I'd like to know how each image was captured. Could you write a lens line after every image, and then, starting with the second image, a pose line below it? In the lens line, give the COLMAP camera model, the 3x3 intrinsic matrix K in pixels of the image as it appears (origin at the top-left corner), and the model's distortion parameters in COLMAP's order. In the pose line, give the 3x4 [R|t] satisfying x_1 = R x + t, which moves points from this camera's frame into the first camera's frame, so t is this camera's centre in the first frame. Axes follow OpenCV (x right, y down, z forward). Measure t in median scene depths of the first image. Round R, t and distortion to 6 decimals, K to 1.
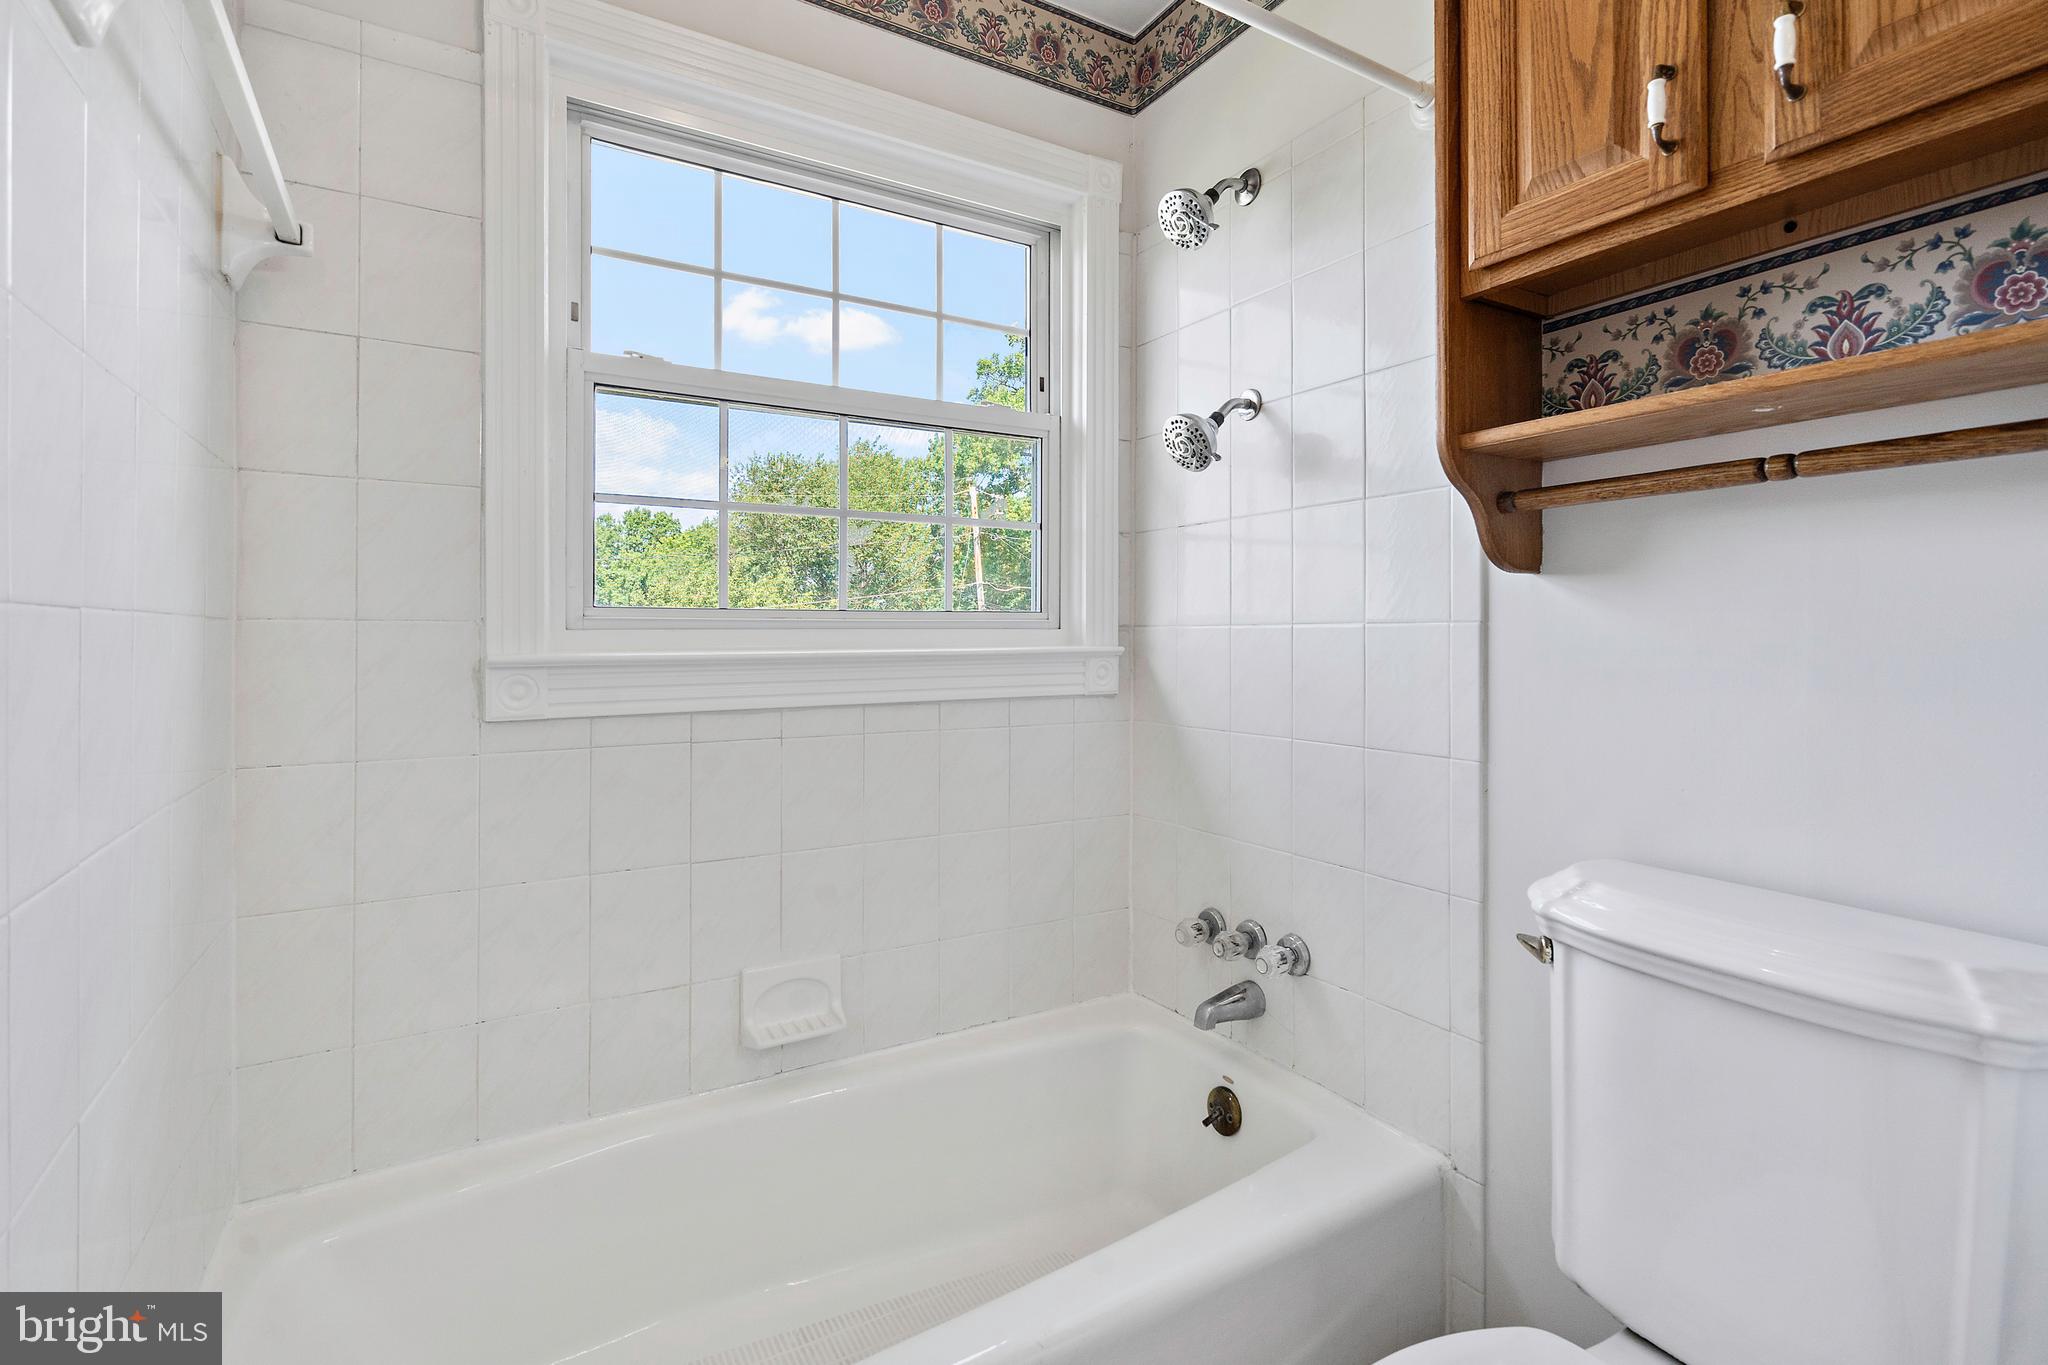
lens RADIAL K [[944.3, 0, 1004.3], [0, 944.3, 633.0], [0, 0, 1]] dist [-0.002186, 0.000055]
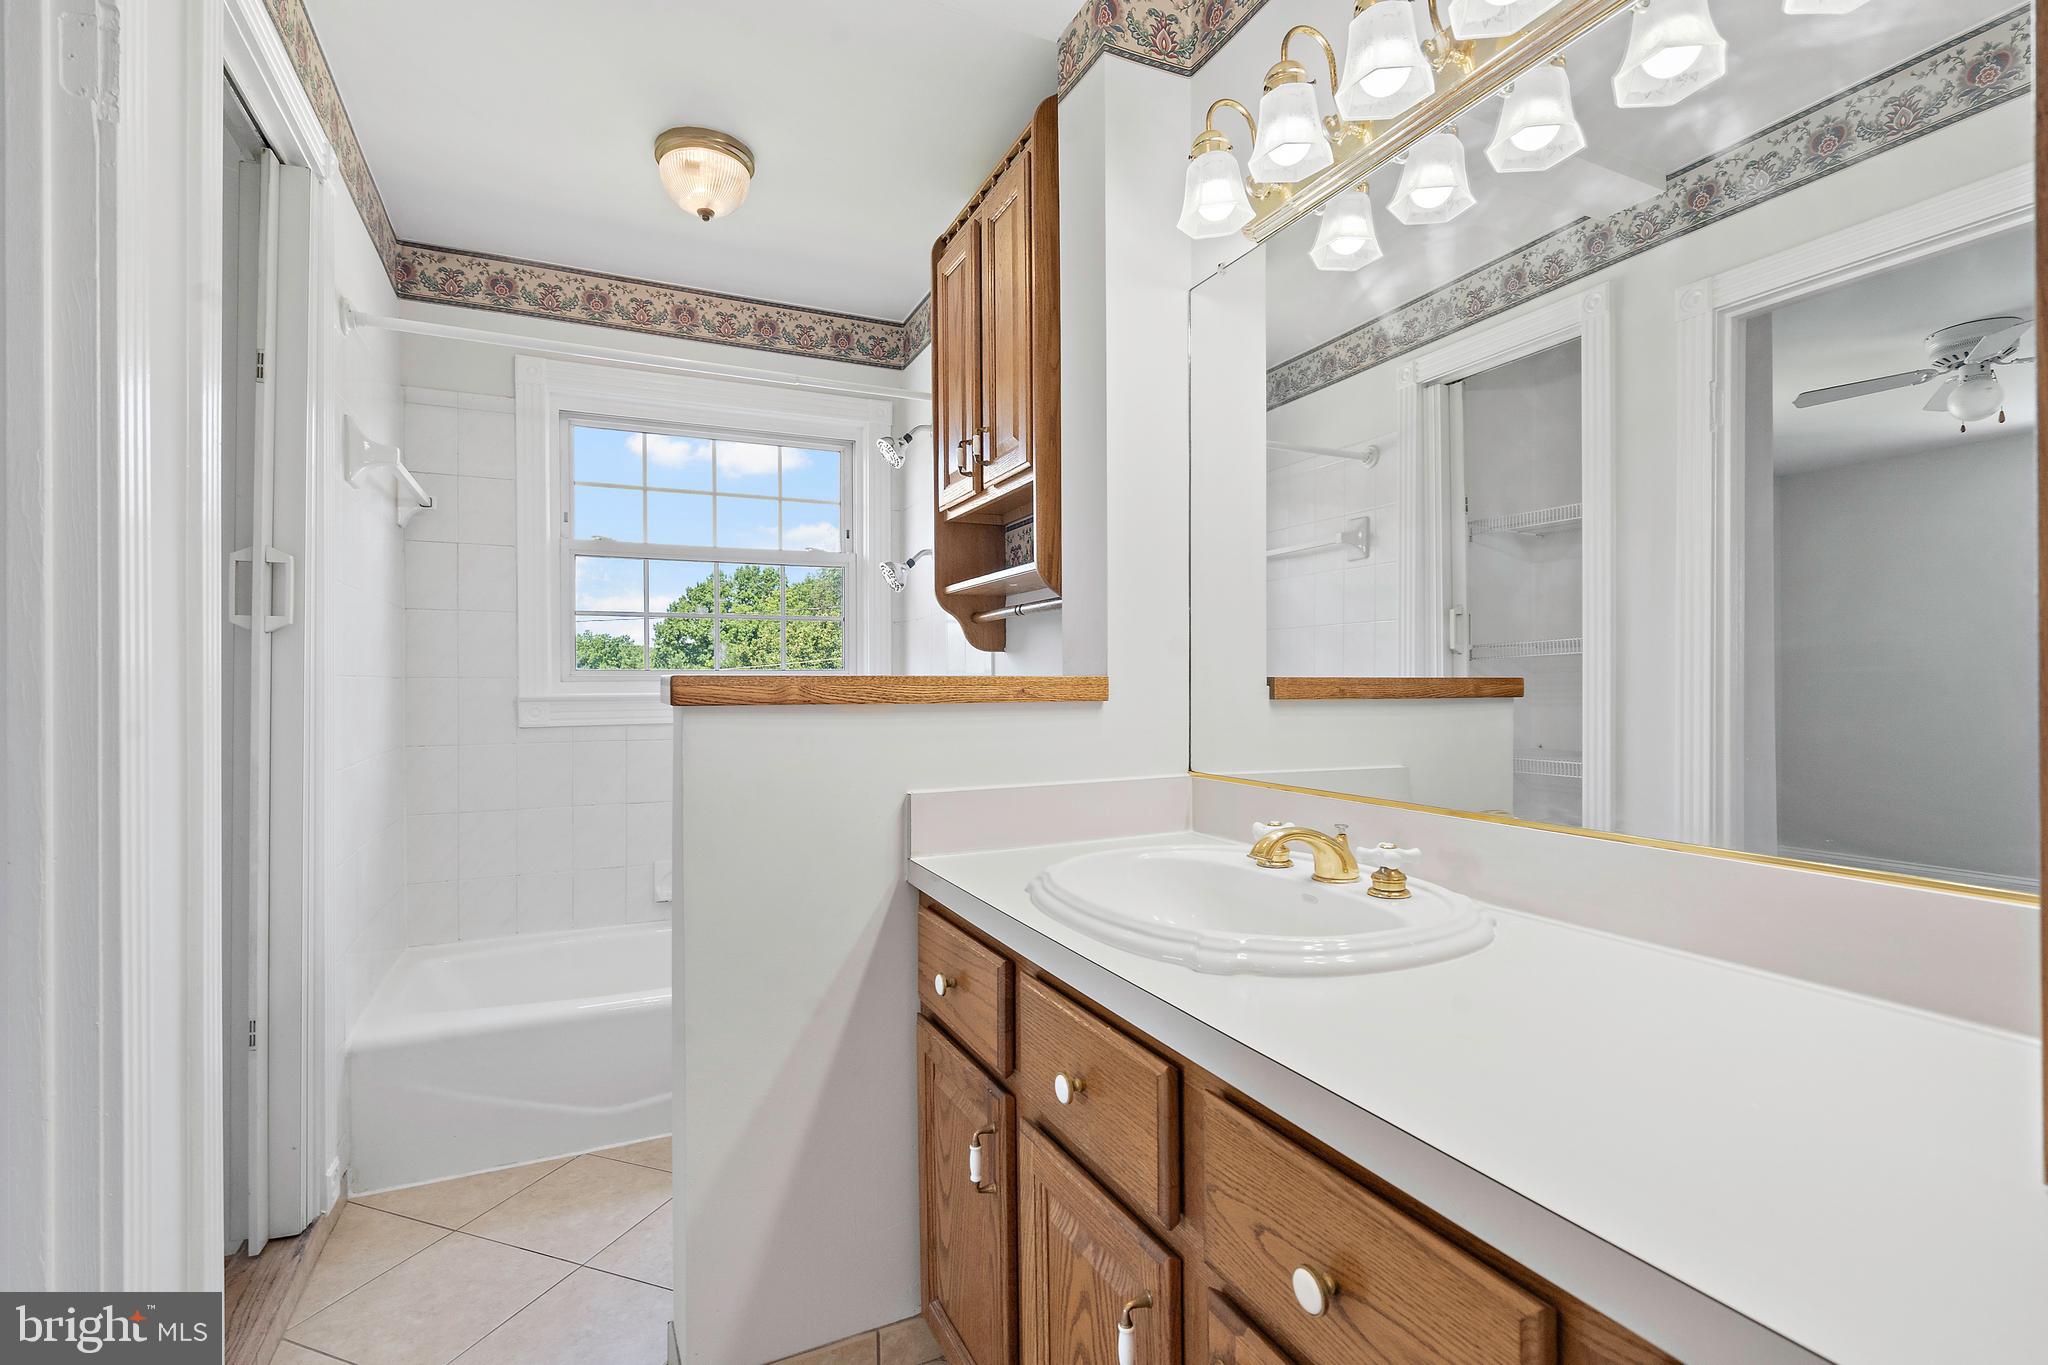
lens RADIAL K [[931.2, 0, 1014.2], [0, 931.2, 682.9], [0, 0, 1]] dist [0.000350, 0.000313]
pose [[0.994509, -0.004997, -0.104536, 0.561479], [0.005466, 0.999976, 0.004199, -0.003392], [0.104512, -0.004748, 0.994512, -0.688234]]
